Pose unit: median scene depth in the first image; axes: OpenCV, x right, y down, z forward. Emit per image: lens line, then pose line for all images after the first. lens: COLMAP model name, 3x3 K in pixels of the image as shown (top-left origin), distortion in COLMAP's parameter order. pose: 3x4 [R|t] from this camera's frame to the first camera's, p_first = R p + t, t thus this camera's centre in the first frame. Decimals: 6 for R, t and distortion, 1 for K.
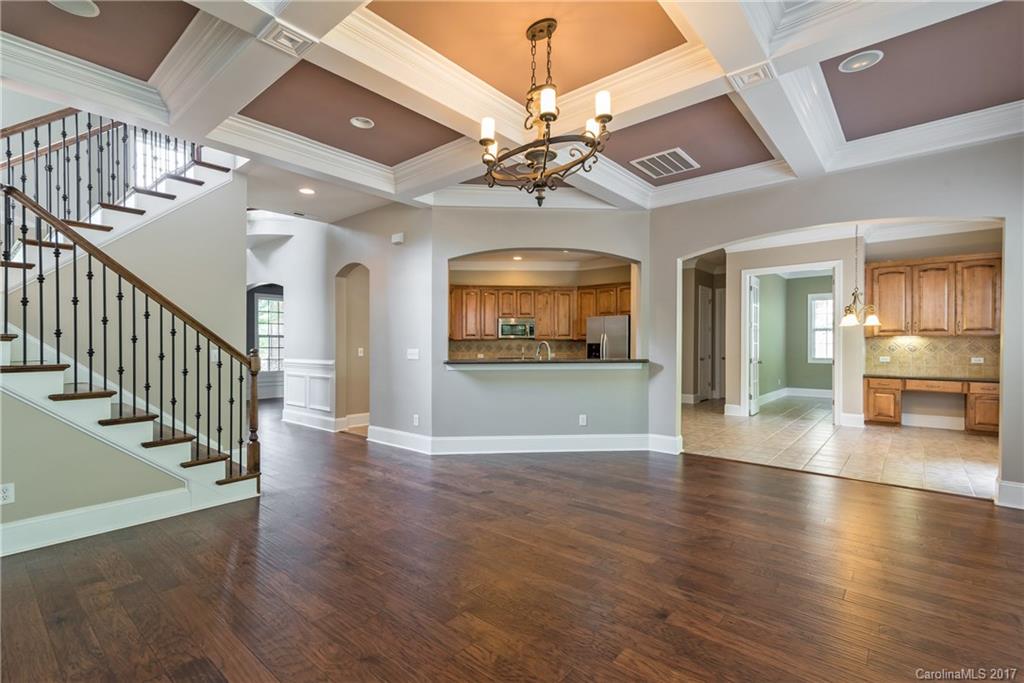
lens RADIAL K [[460.1, 0, 511.6], [0, 460.1, 347.4], [0, 0, 1]] dist [0.003324, 0.000133]
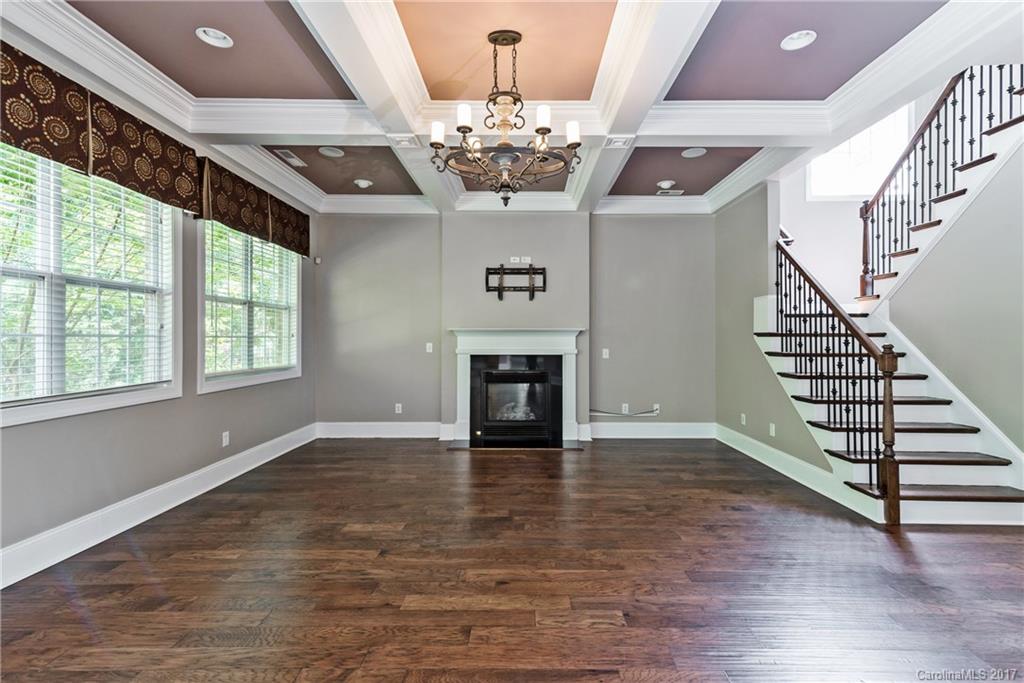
lens RADIAL K [[460.1, 0, 511.6], [0, 460.1, 347.4], [0, 0, 1]] dist [0.003324, 0.000133]
pose [[-0.768142, 0.015026, -0.640103, 0.722895], [-0.002112, 0.999660, 0.026000, -0.013741], [0.640276, 0.021324, -0.767849, 1.839439]]
